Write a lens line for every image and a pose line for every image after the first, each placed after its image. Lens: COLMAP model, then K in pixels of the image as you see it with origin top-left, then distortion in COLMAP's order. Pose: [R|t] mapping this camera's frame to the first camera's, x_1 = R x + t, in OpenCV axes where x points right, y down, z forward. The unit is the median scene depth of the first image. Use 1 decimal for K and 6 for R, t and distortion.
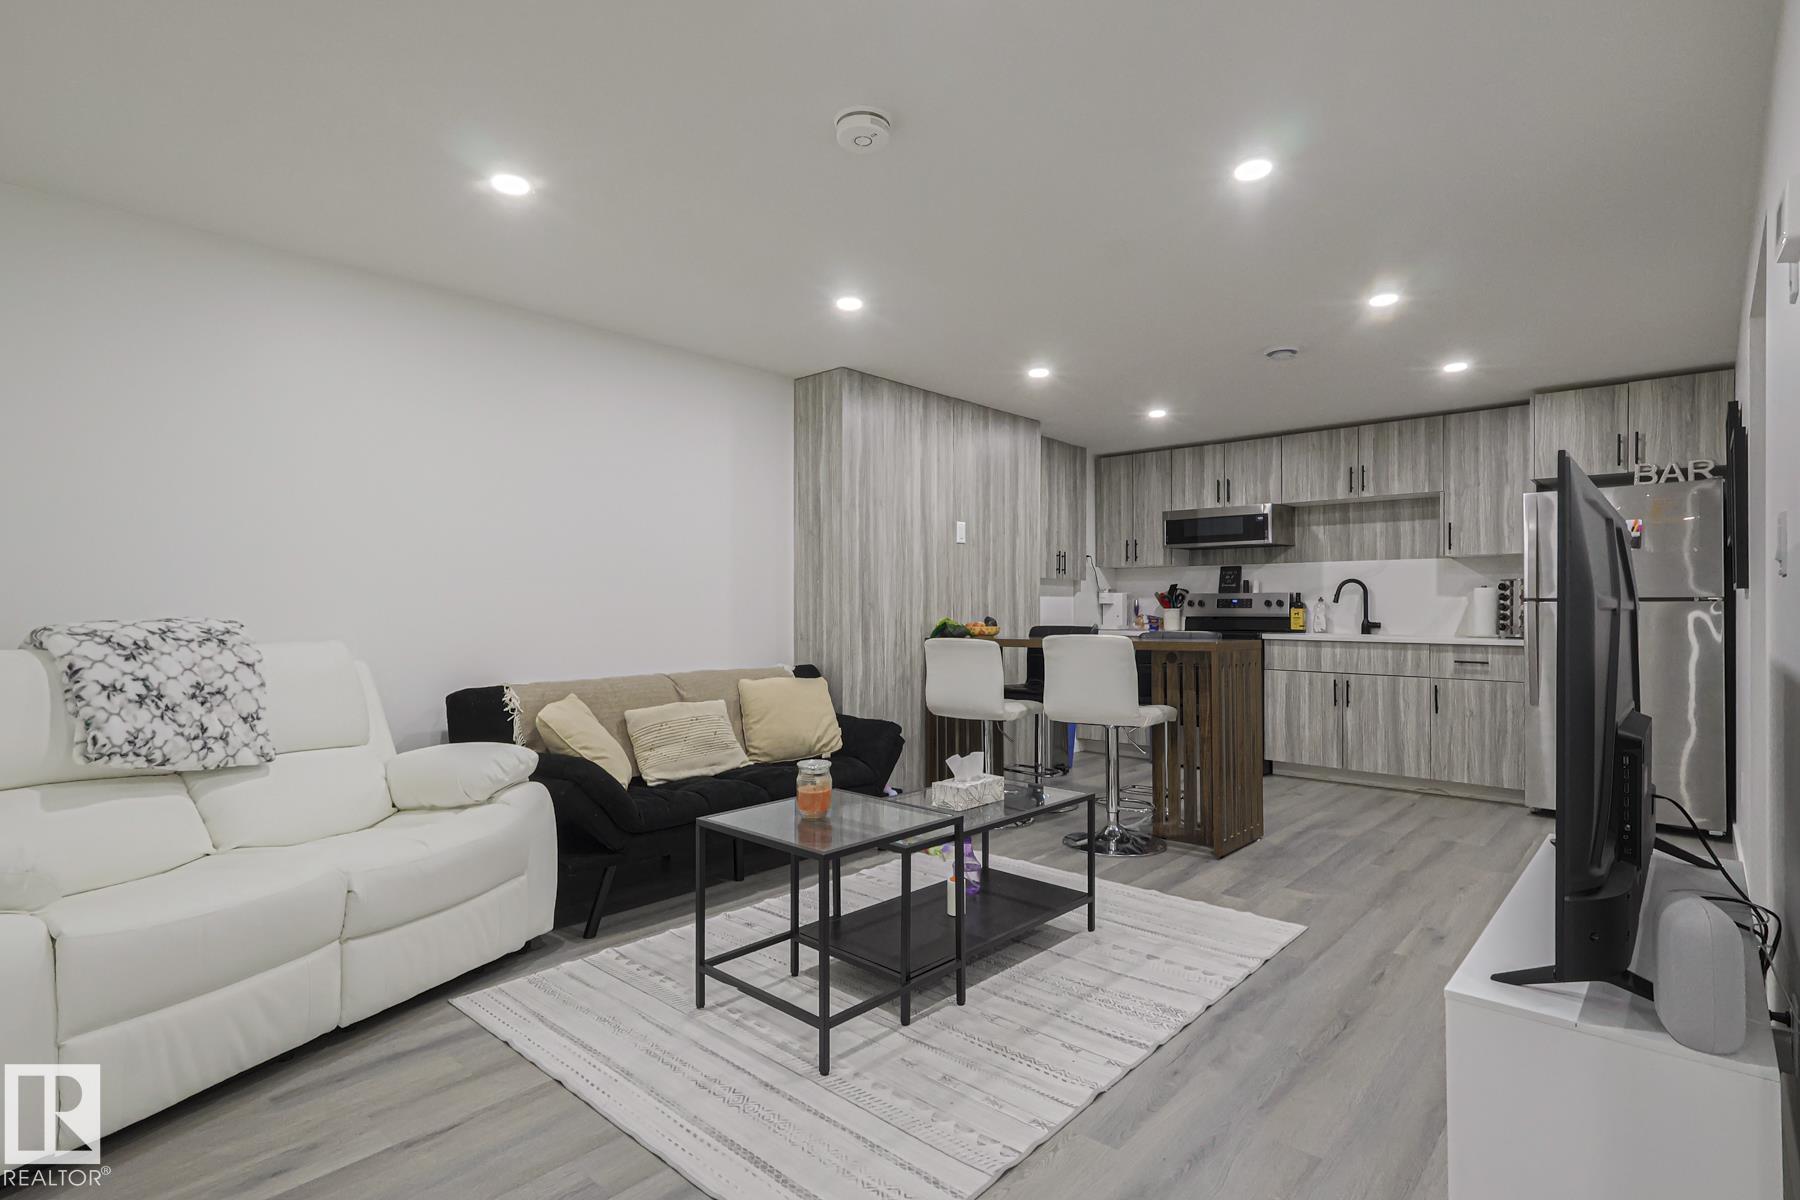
lens RADIAL K [[856.9, 0, 951.8], [0, 856.9, 592.9], [0, 0, 1]] dist [0.001540, 0.000162]
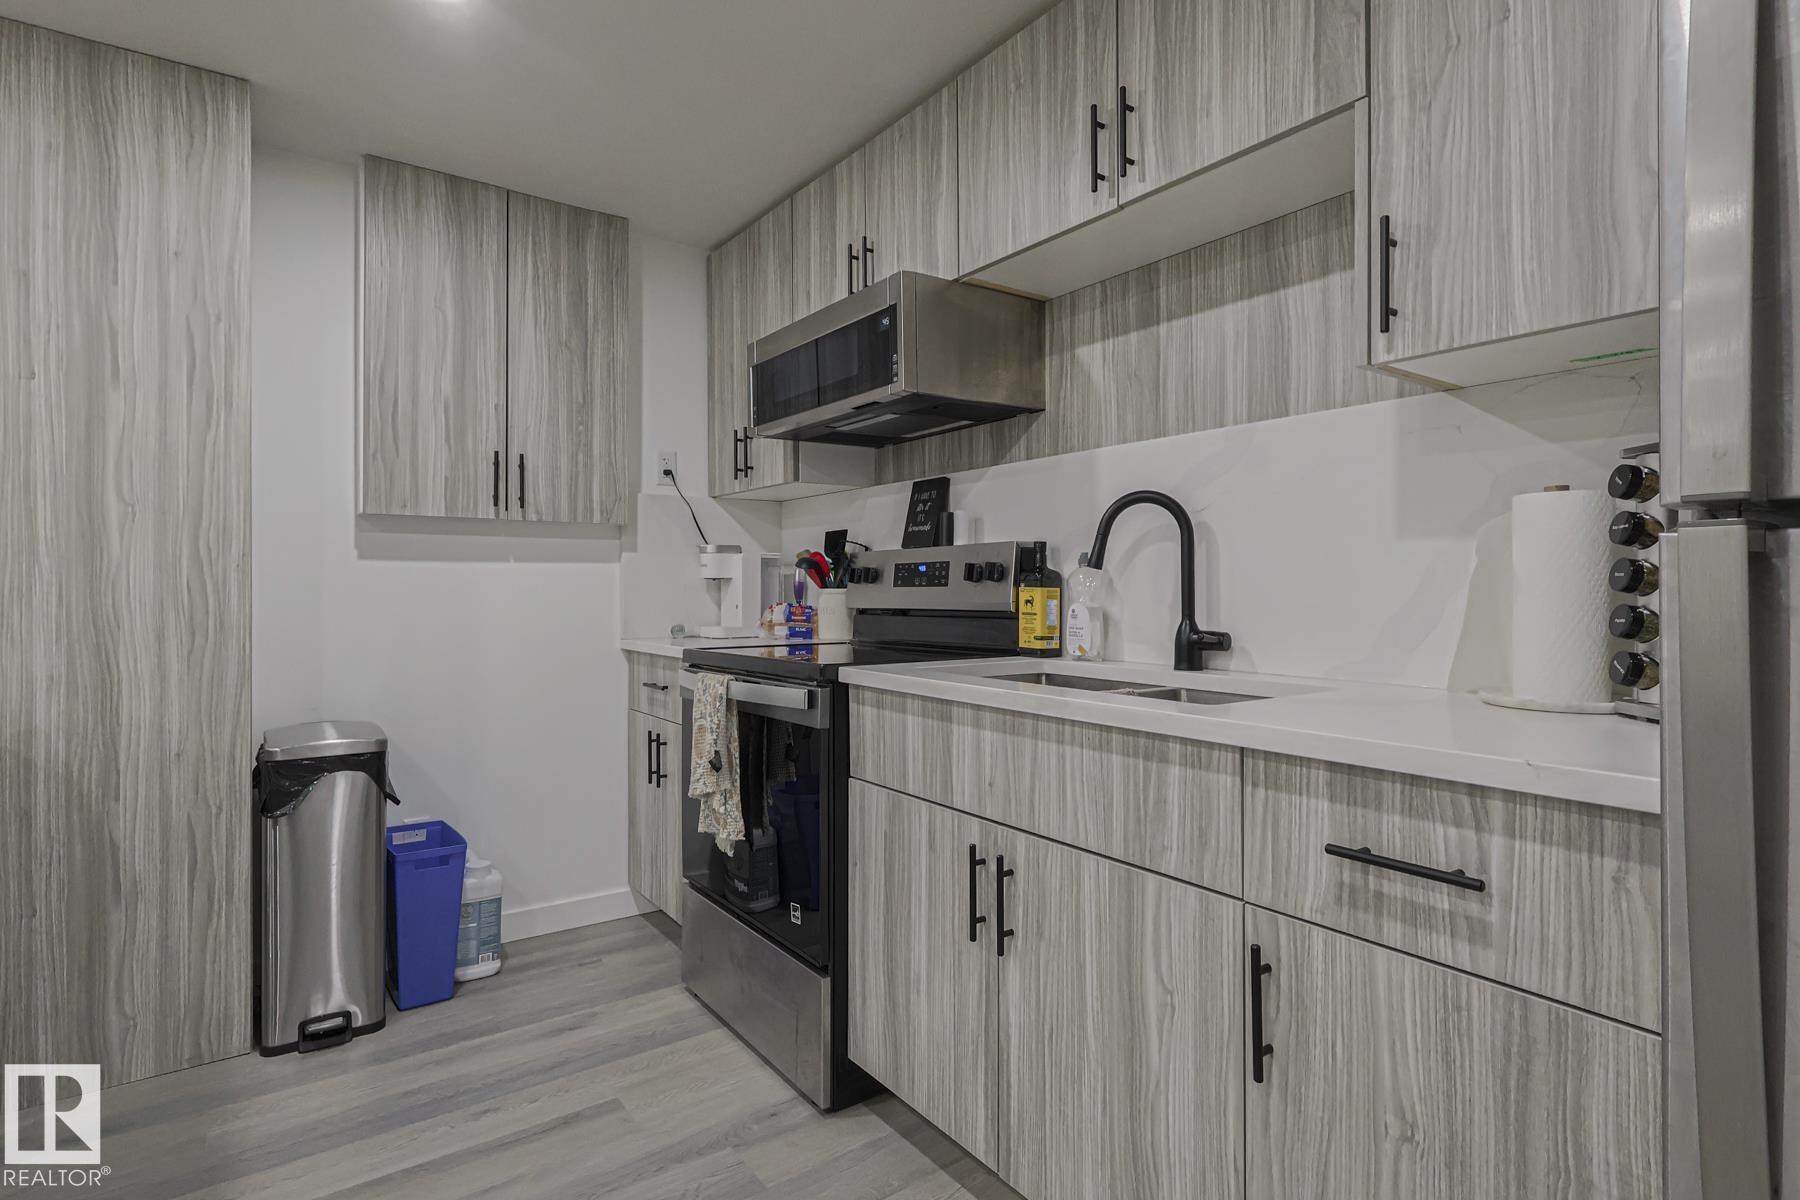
lens RADIAL K [[918.0, 0, 948.2], [0, 918.0, 581.1], [0, 0, 1]] dist [0.002016, -0.000098]
pose [[0.982274, -0.009044, -0.187232, 0.471233], [0.011389, 0.999870, 0.011449, 0.012087], [0.187104, -0.013379, 0.982249, 0.674784]]
